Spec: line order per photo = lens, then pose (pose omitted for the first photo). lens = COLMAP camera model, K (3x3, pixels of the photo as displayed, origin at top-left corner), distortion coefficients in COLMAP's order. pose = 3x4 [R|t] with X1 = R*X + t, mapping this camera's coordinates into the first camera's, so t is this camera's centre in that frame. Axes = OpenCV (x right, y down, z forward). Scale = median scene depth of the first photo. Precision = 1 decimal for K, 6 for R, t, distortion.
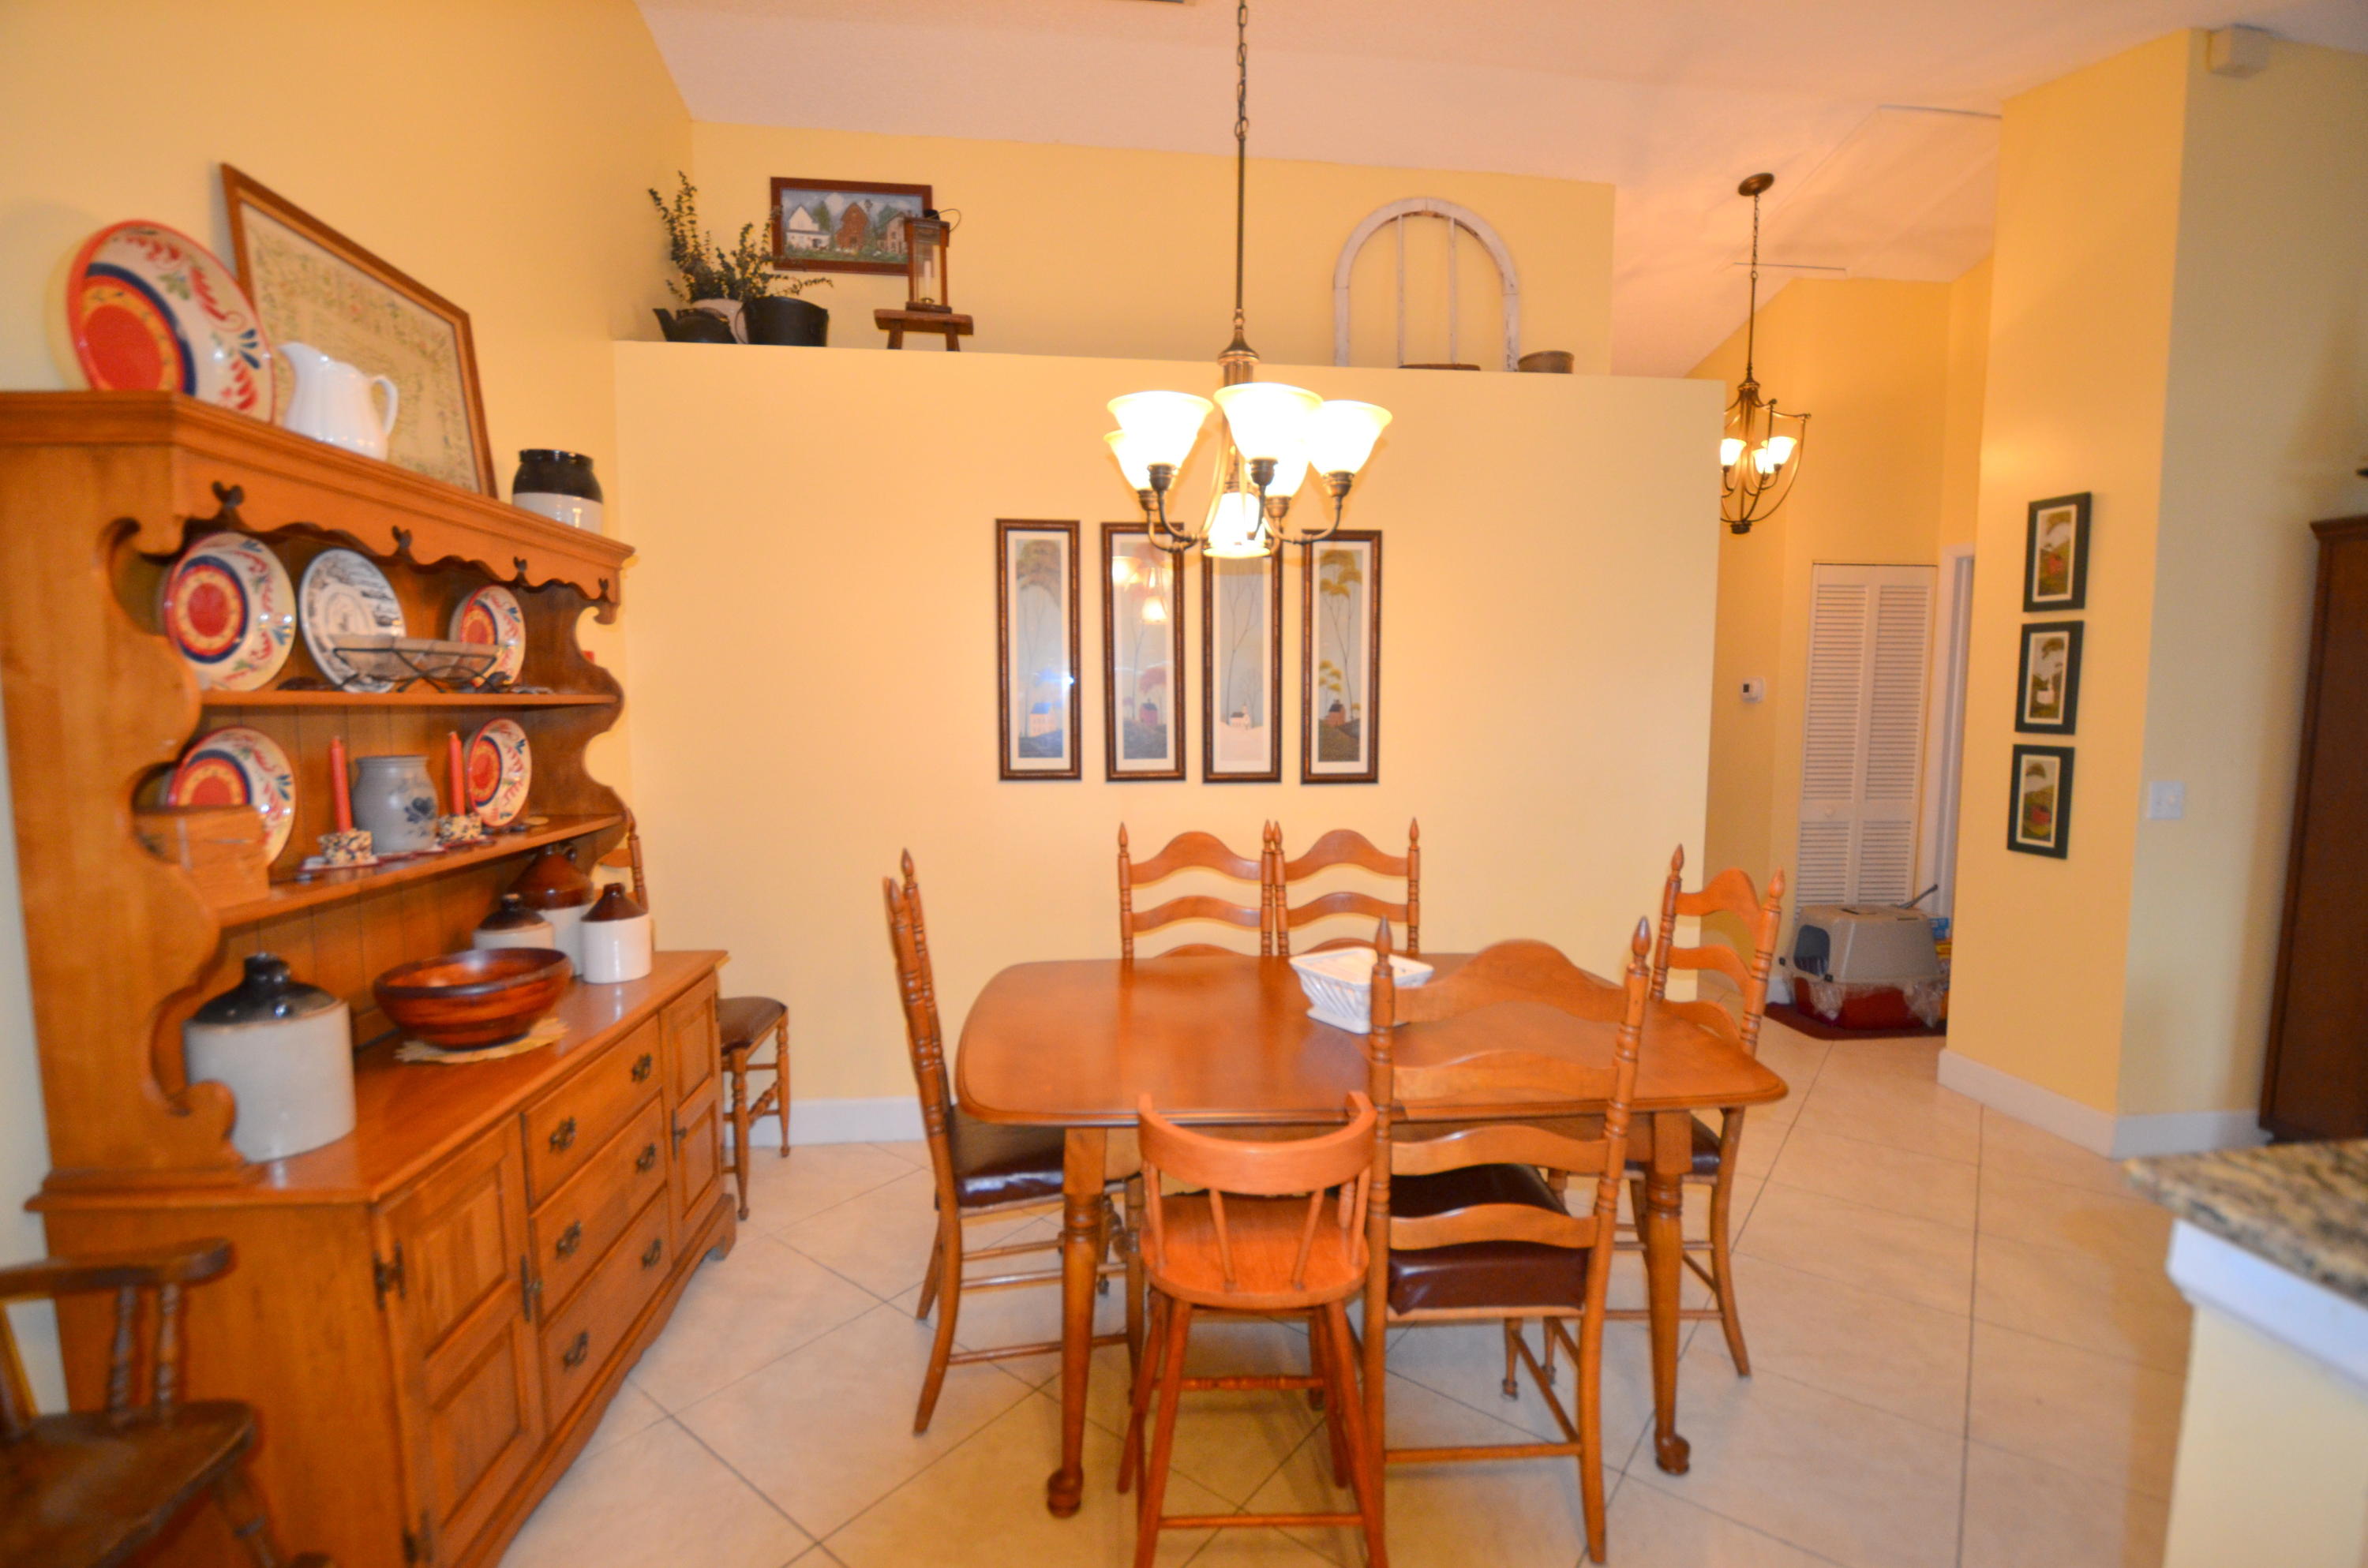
lens RADIAL K [[1027.0, 0, 1172.6], [0, 1027.0, 791.5], [0, 0, 1]] dist [0.013556, -0.020198]
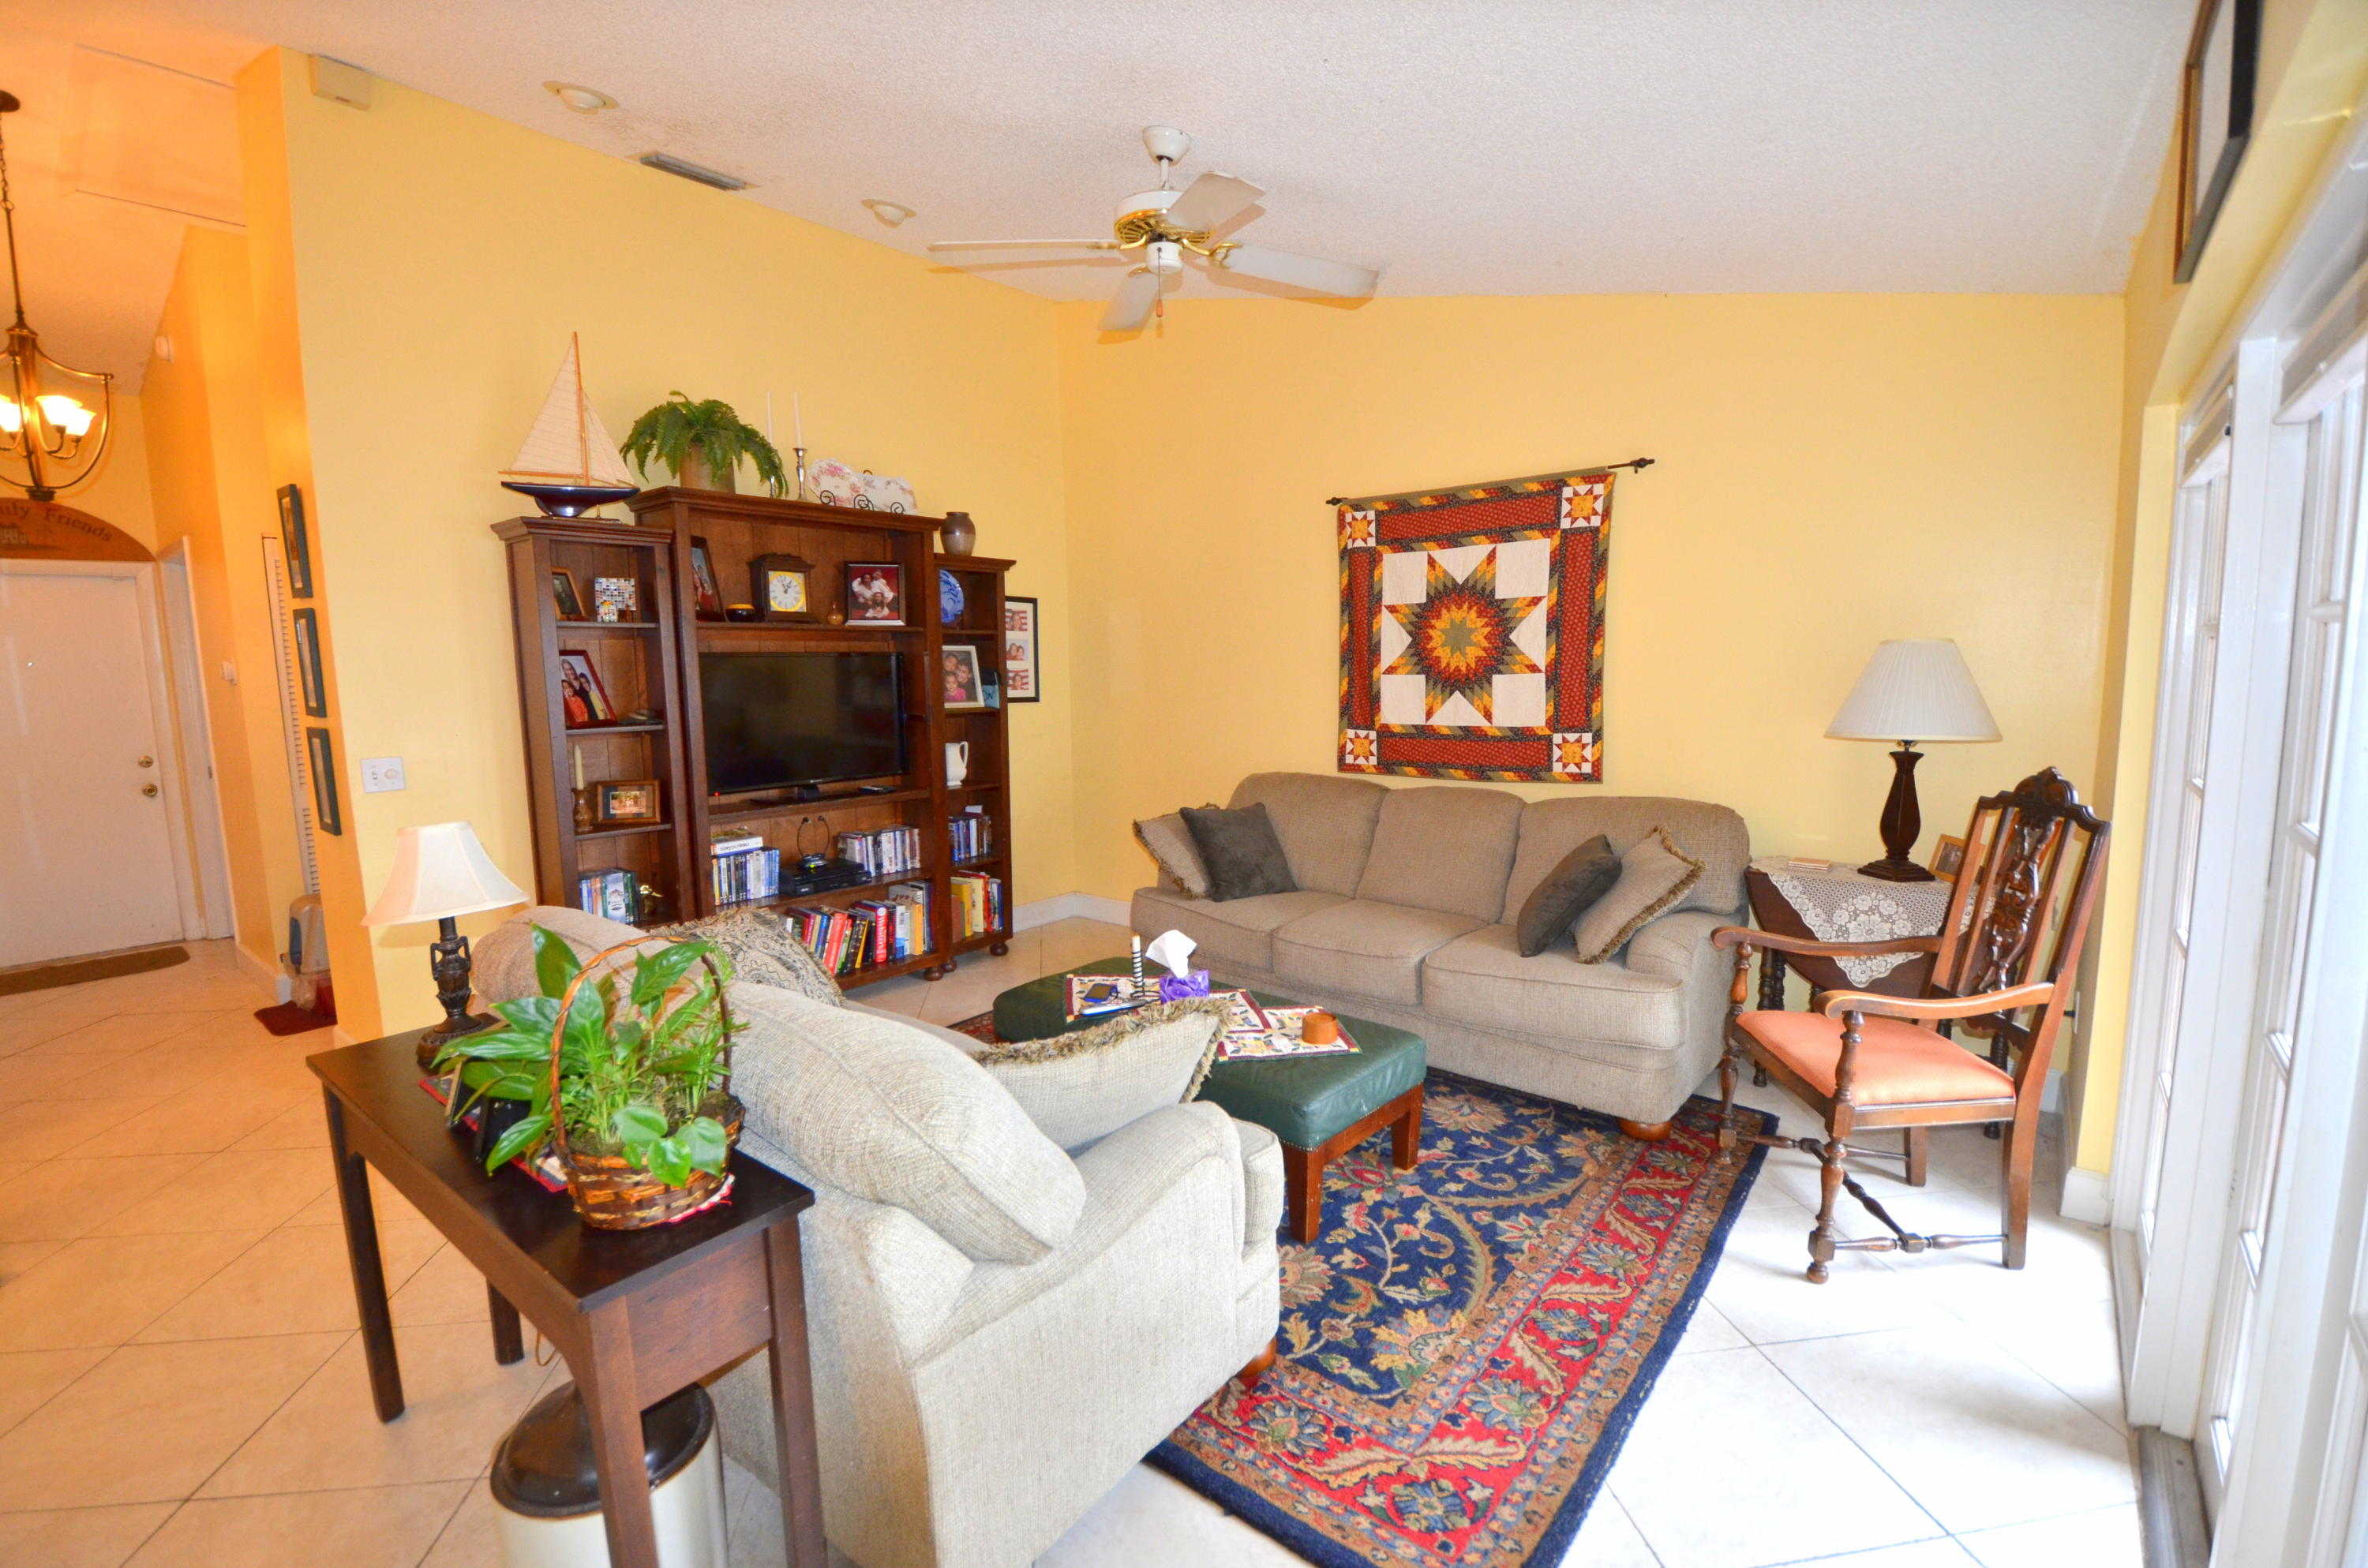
lens RADIAL K [[1027.0, 0, 1172.6], [0, 1027.0, 791.5], [0, 0, 1]] dist [0.013556, -0.020198]
pose [[0.698822, -0.107800, 0.707126, 0.726252], [0.082137, 0.994133, 0.070381, 0.017671], [-0.710564, 0.008898, 0.703576, -0.354737]]
